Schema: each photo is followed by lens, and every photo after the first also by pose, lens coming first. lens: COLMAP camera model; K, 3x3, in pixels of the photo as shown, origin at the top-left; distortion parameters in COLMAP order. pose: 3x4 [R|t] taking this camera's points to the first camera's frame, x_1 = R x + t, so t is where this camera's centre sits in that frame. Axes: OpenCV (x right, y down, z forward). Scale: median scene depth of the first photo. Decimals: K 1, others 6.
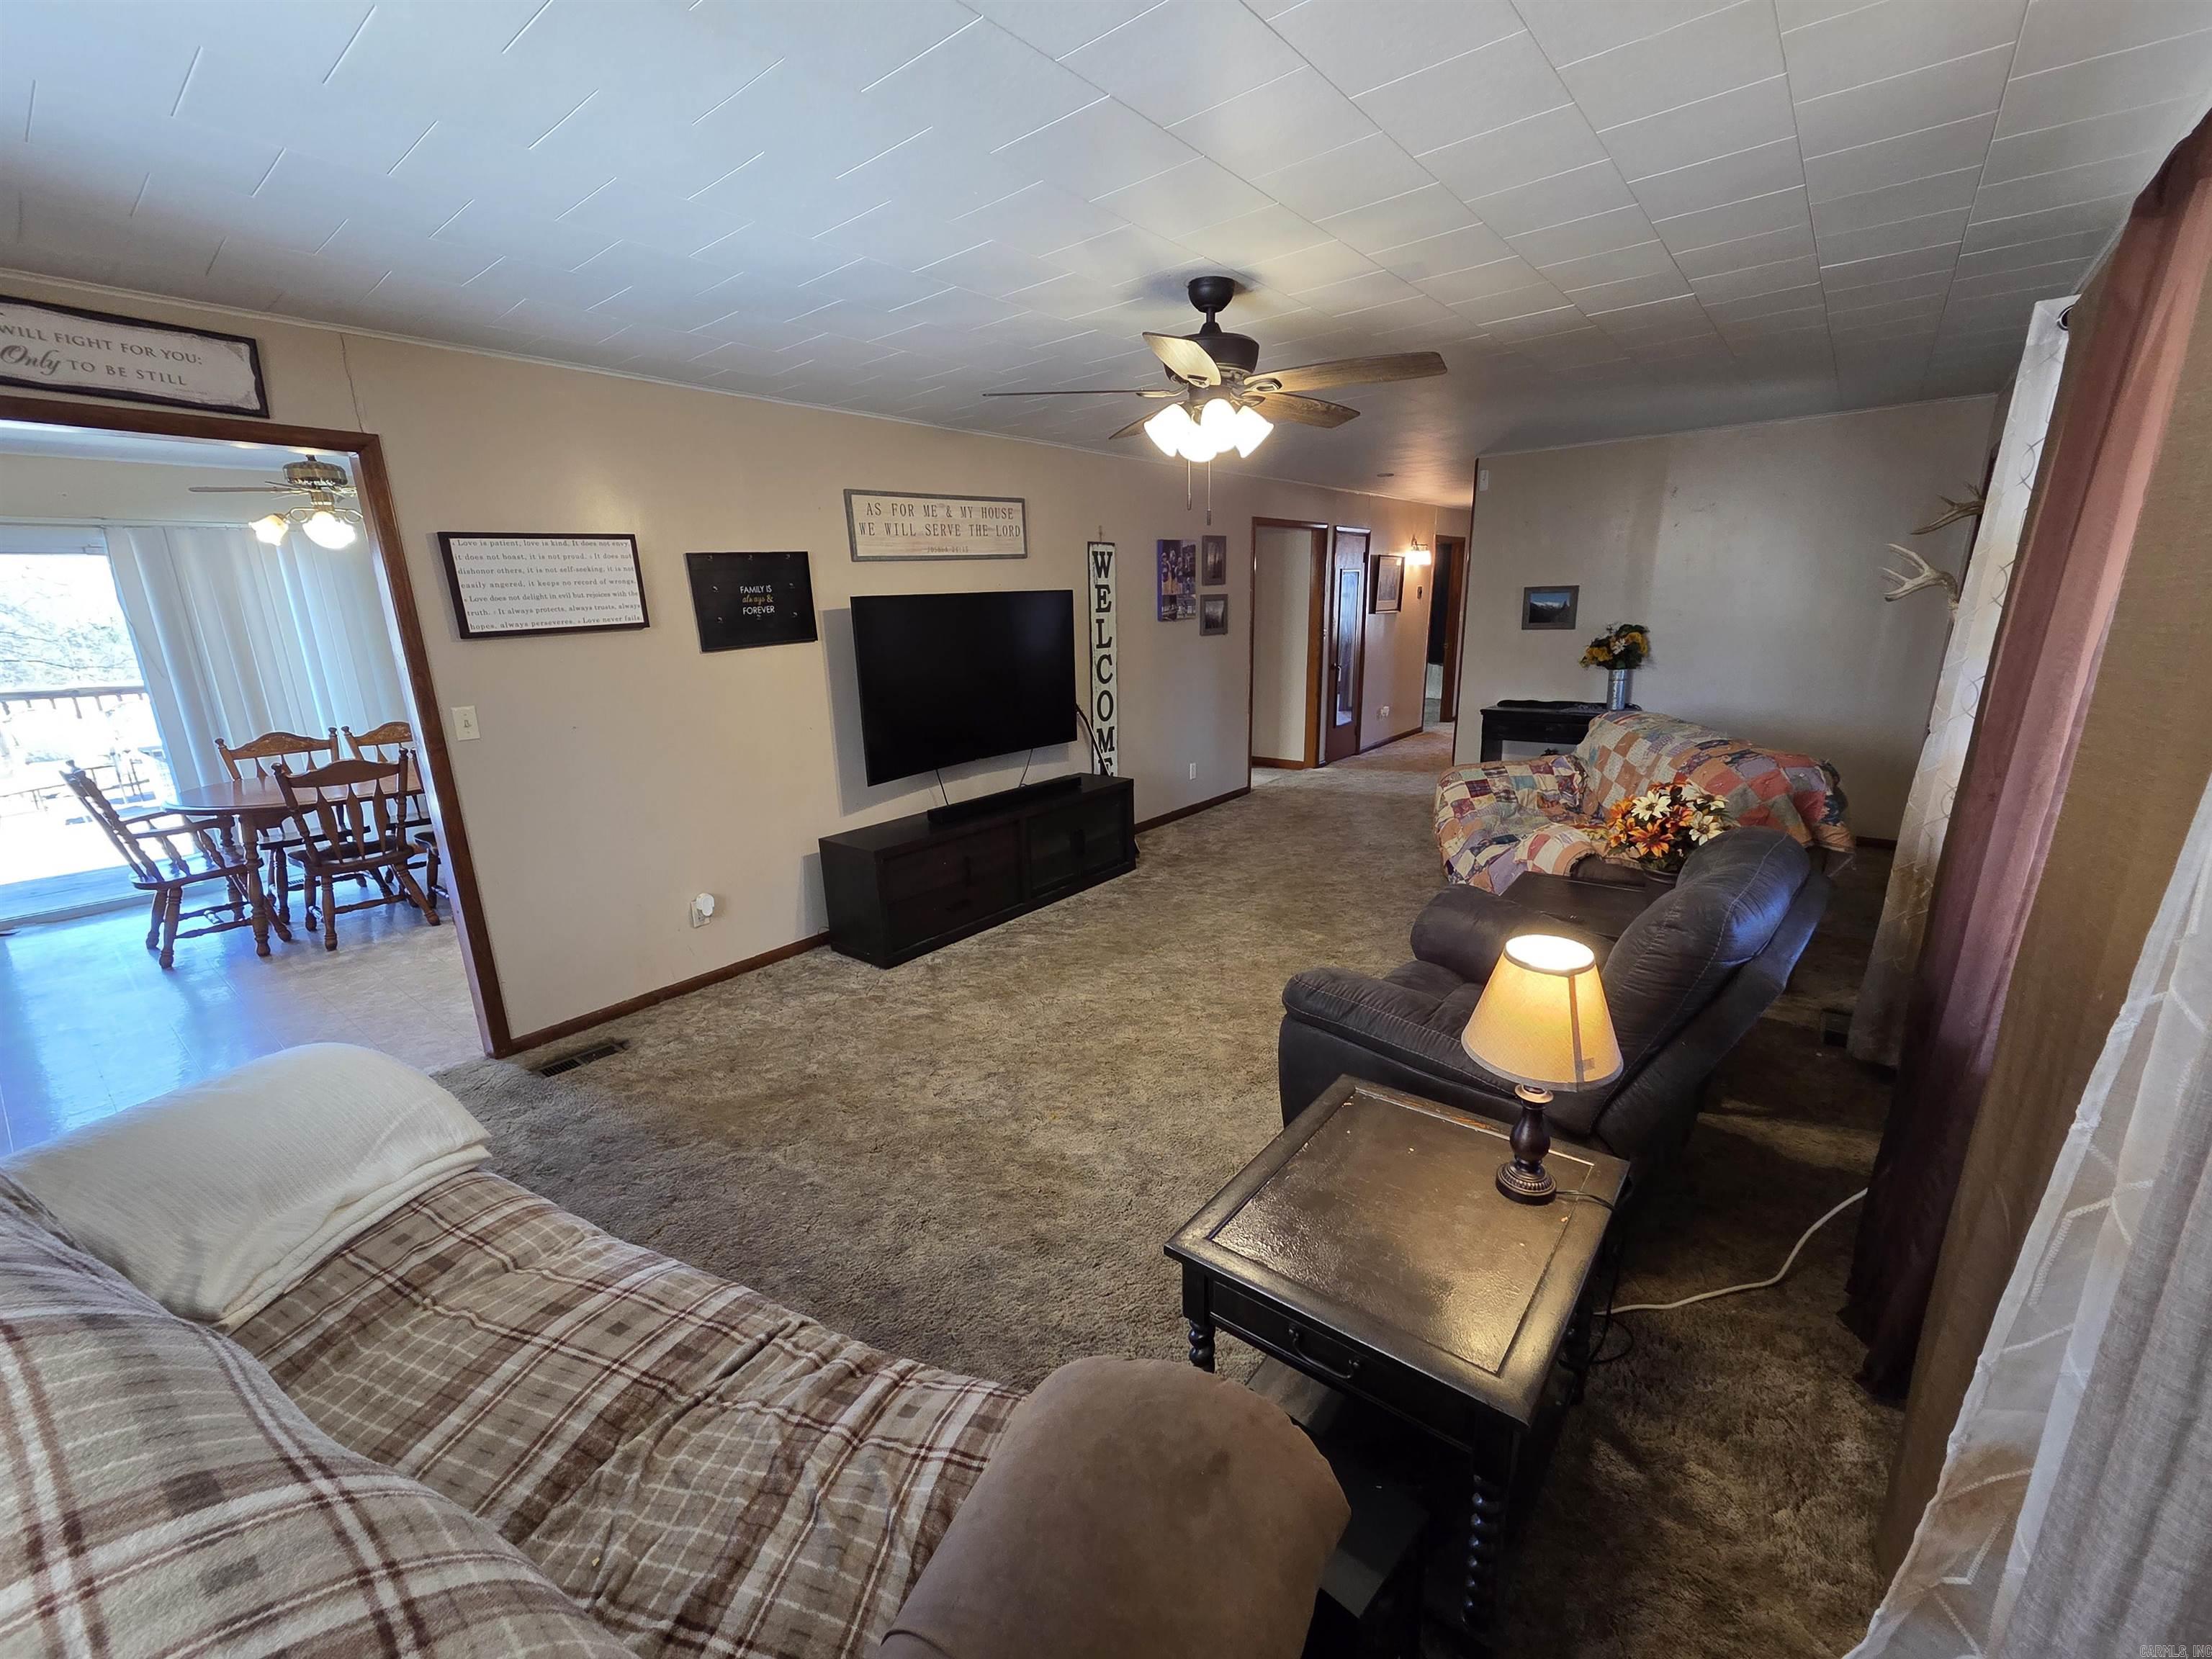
lens RADIAL K [[909.6, 0, 1107.0], [0, 909.6, 838.7], [0, 0, 1]] dist [0.007665, 0.001277]
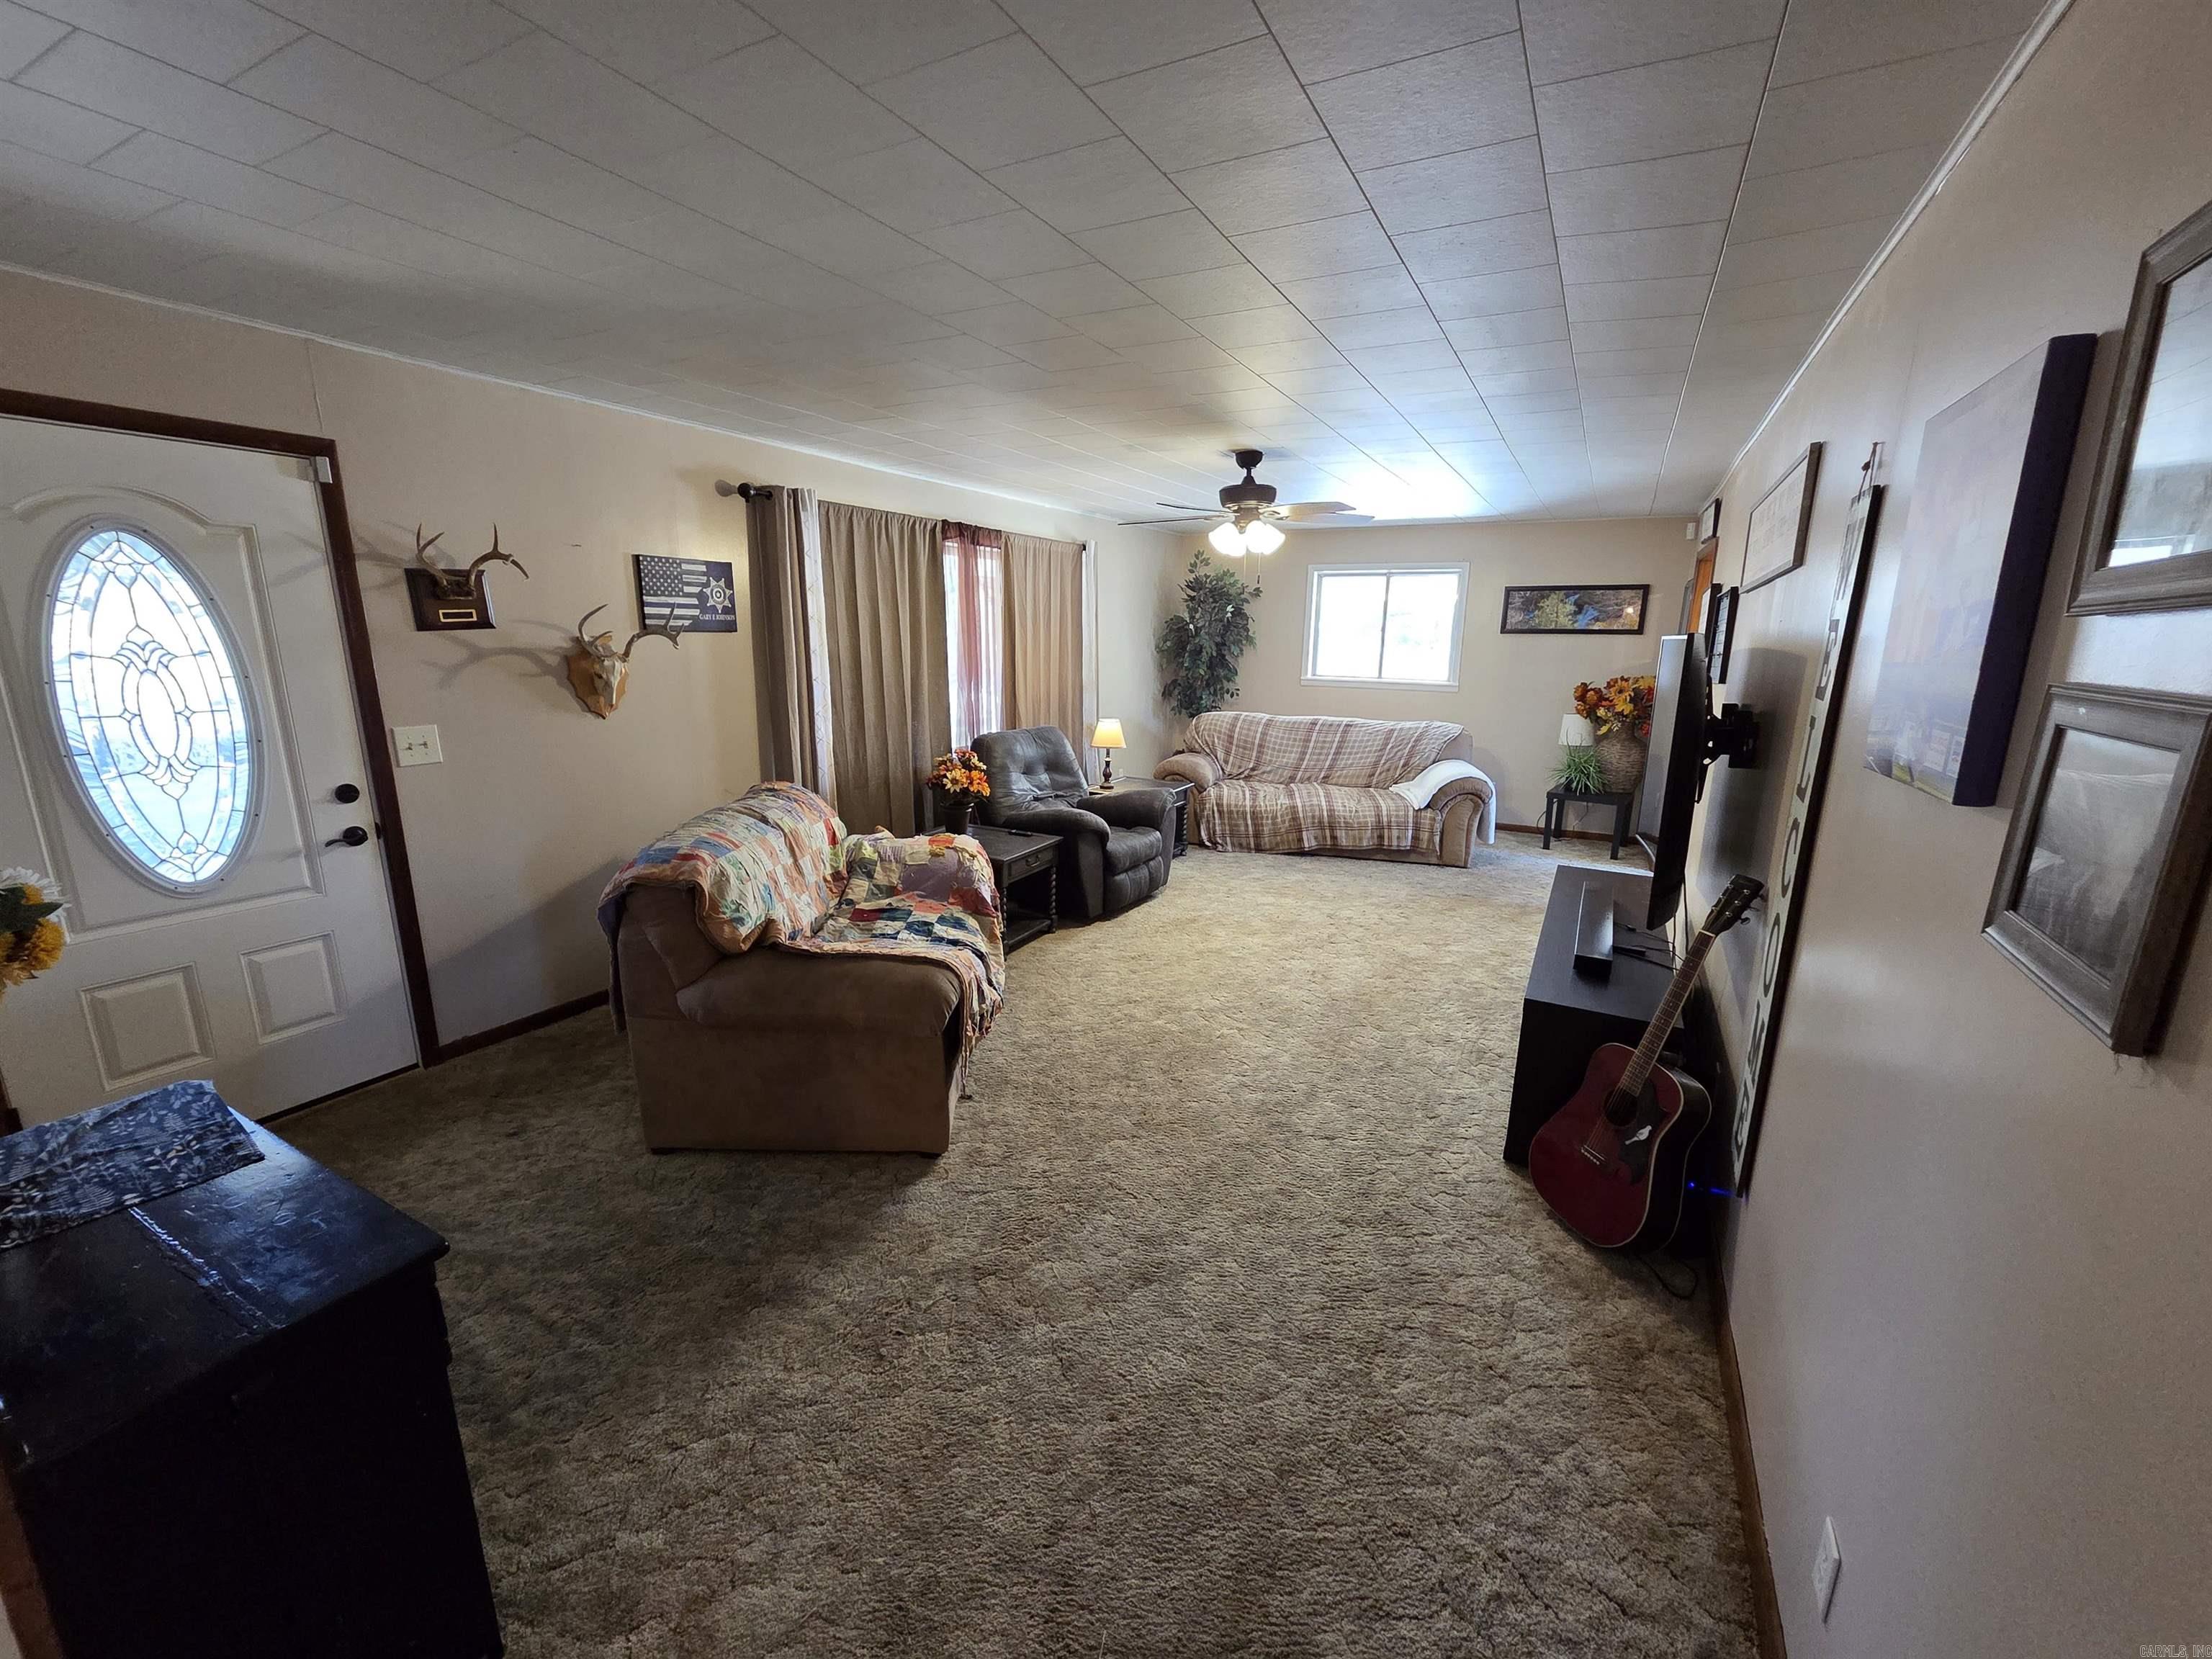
lens RADIAL K [[909.6, 0, 1100.9], [0, 909.6, 843.1], [0, 0, 1]] dist [0.007665, 0.001277]
pose [[-0.984499, 0.058846, -0.165225, 0.499346], [-0.026651, 0.880906, 0.472541, -0.542816], [0.173355, 0.469619, -0.865682, 1.970978]]
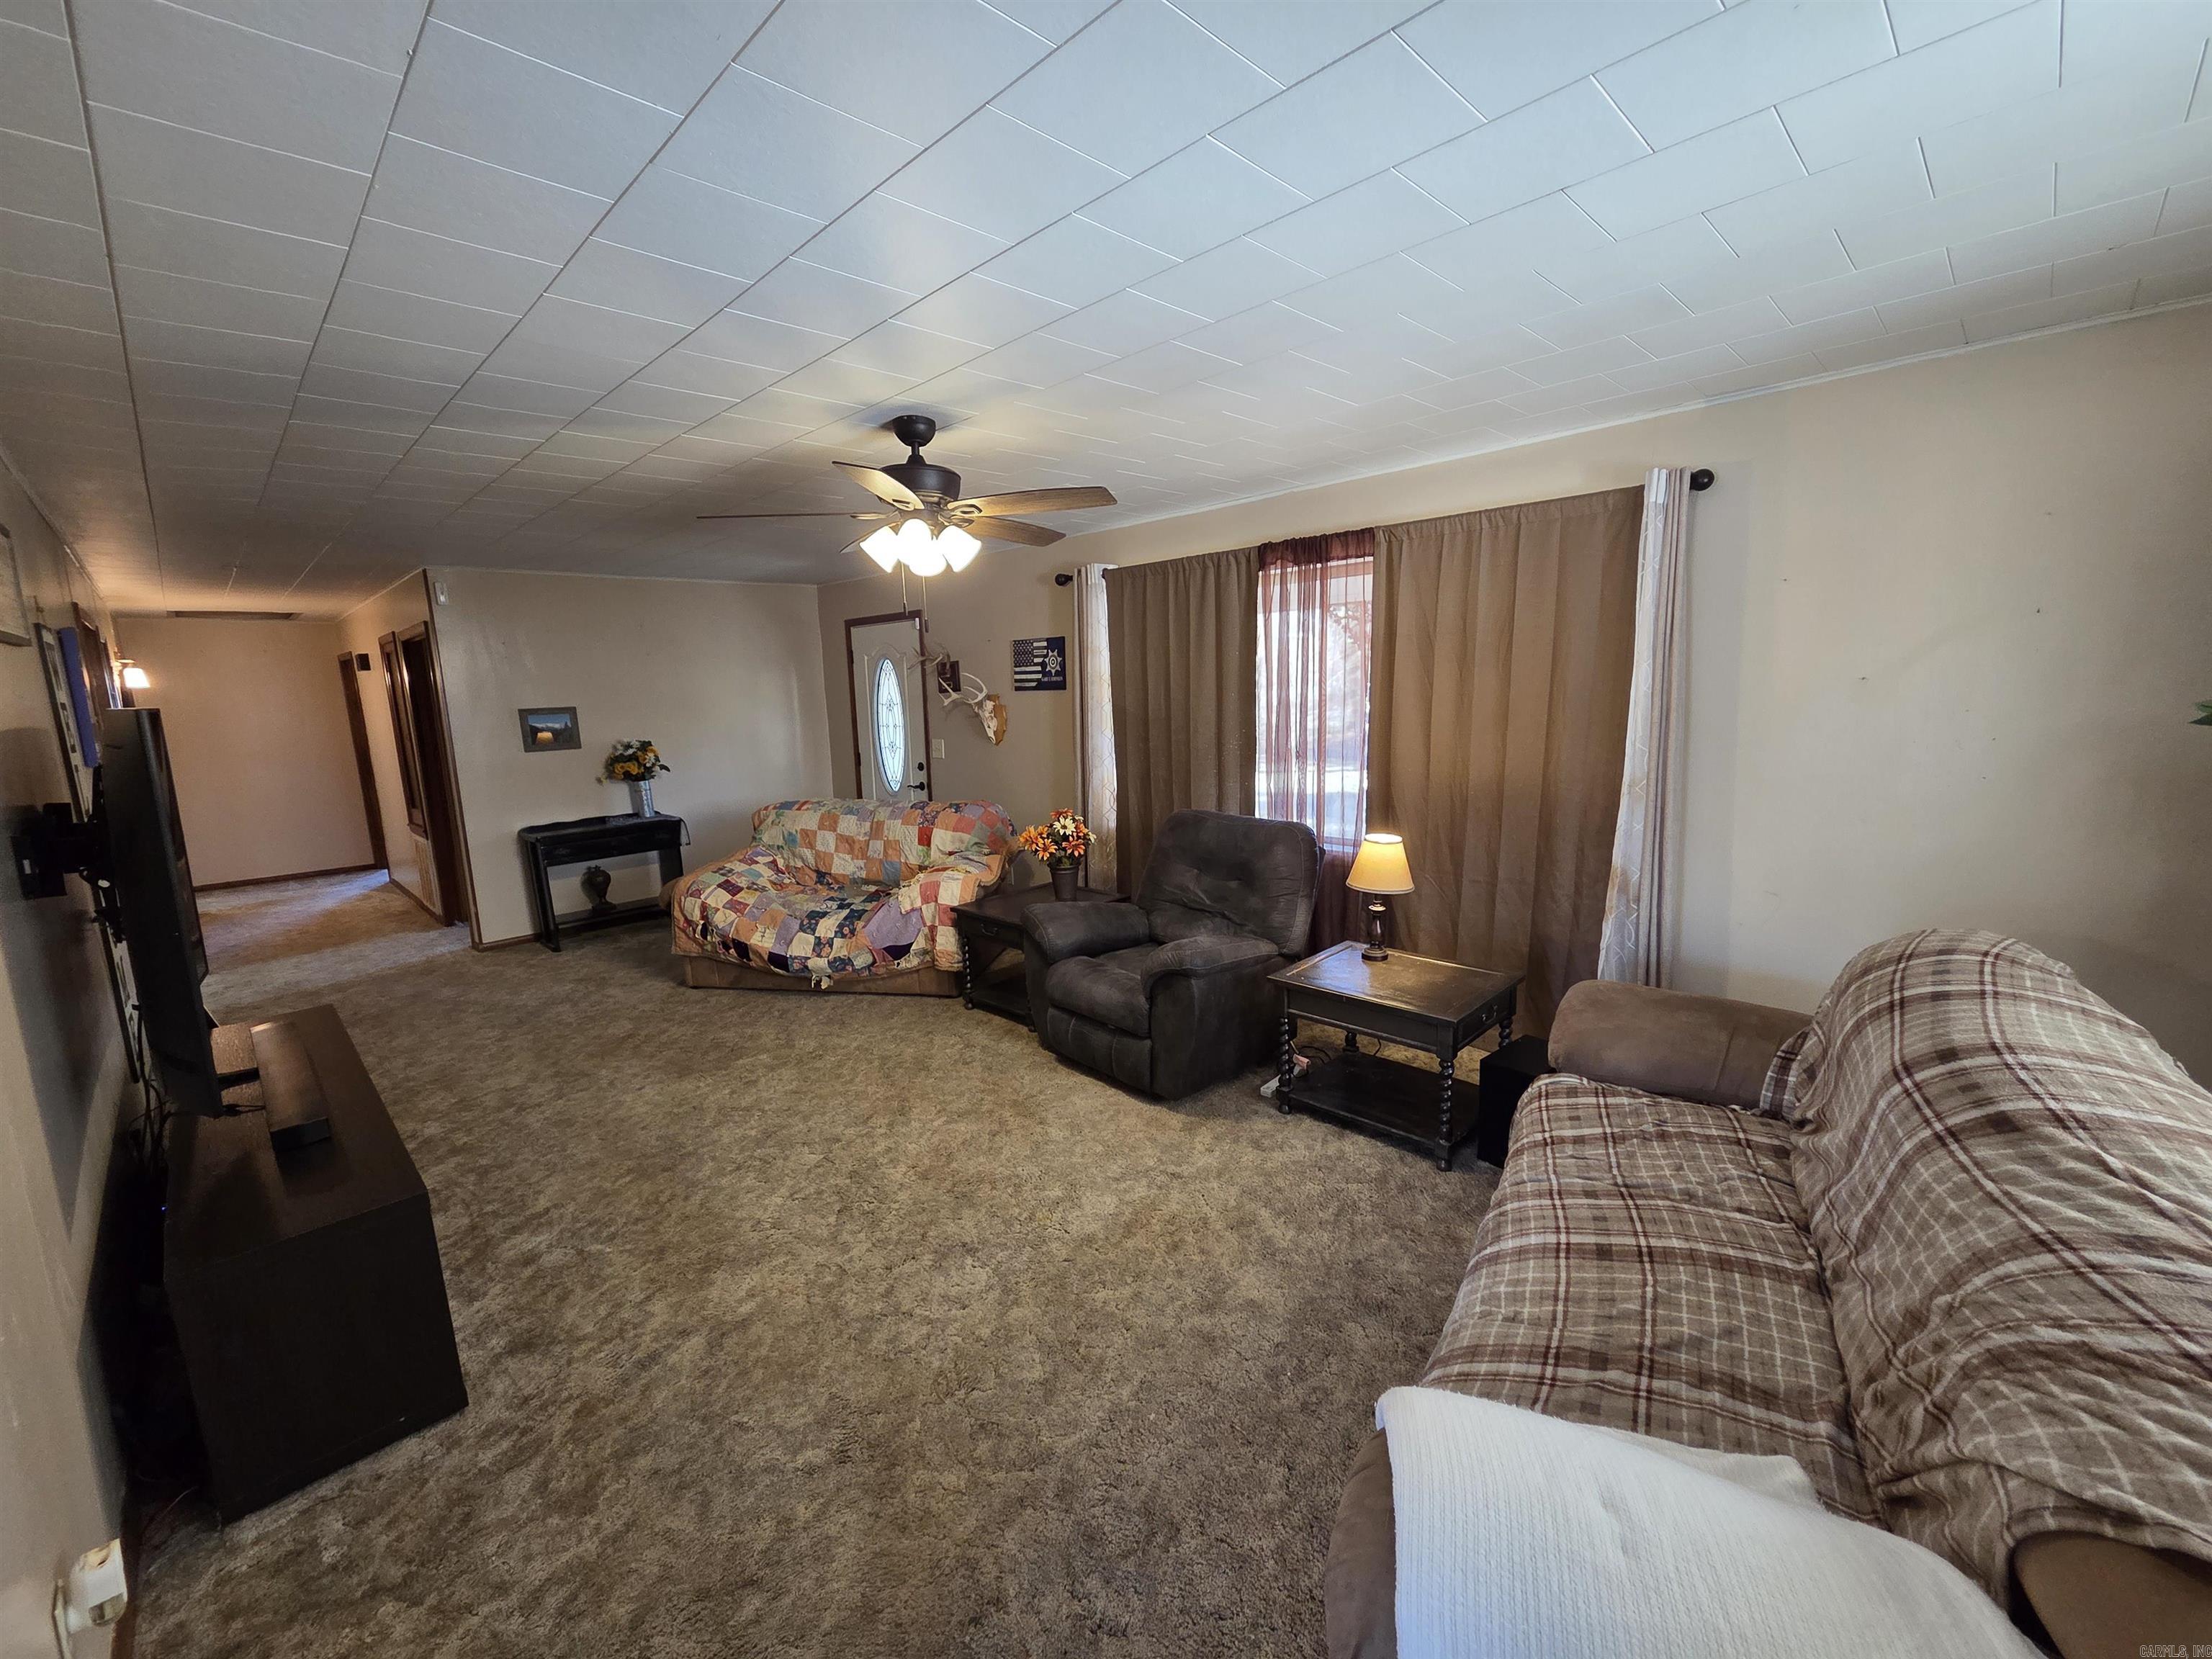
lens RADIAL K [[909.6, 0, 1100.7], [0, 909.6, 832.7], [0, 0, 1]] dist [0.007665, 0.001277]
pose [[0.106802, -0.136759, 0.984830, -0.741323], [0.287104, 0.952545, 0.101140, -0.128000], [-0.951927, 0.271946, 0.140998, 0.551822]]
